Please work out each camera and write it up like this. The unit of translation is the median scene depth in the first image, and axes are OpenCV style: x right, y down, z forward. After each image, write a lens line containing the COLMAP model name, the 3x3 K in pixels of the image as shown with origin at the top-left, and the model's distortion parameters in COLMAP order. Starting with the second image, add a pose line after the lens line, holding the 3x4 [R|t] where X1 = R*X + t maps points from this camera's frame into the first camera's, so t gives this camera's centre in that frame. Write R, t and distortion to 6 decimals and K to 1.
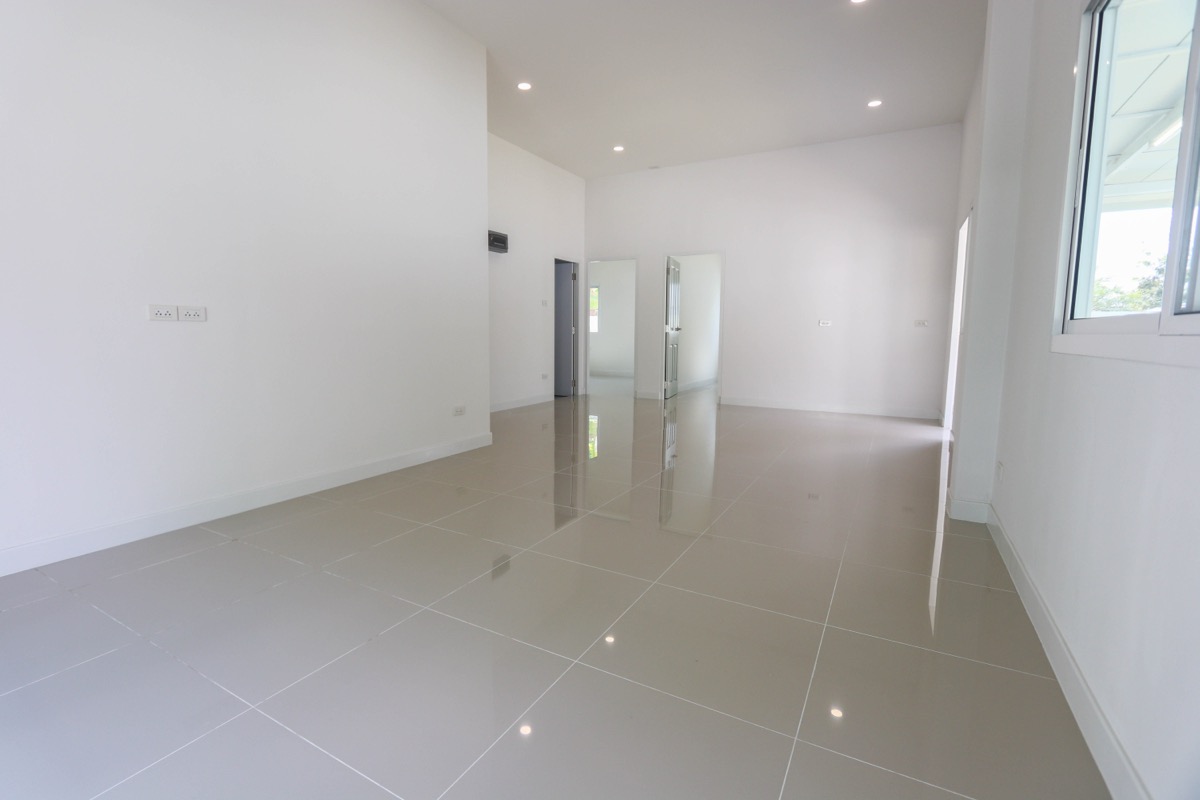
lens RADIAL K [[556.6, 0, 596.4], [0, 556.6, 394.5], [0, 0, 1]] dist [0.002429, -0.000008]
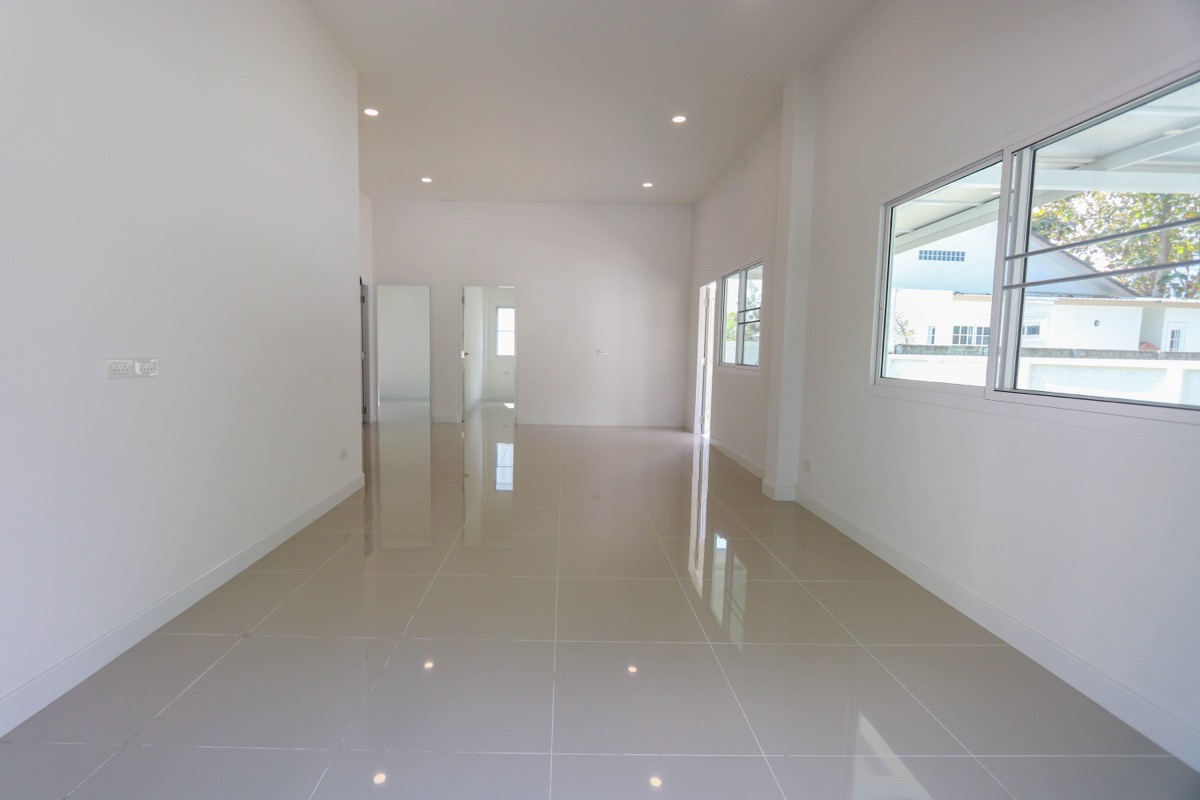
lens RADIAL K [[546.1, 0, 572.0], [0, 546.1, 399.8], [0, 0, 1]] dist [-0.003011, -0.000459]
pose [[0.862692, -0.035795, 0.504462, -0.249294], [0.039694, 0.999207, 0.003020, -0.032316], [-0.504170, 0.017419, 0.863429, 0.010810]]
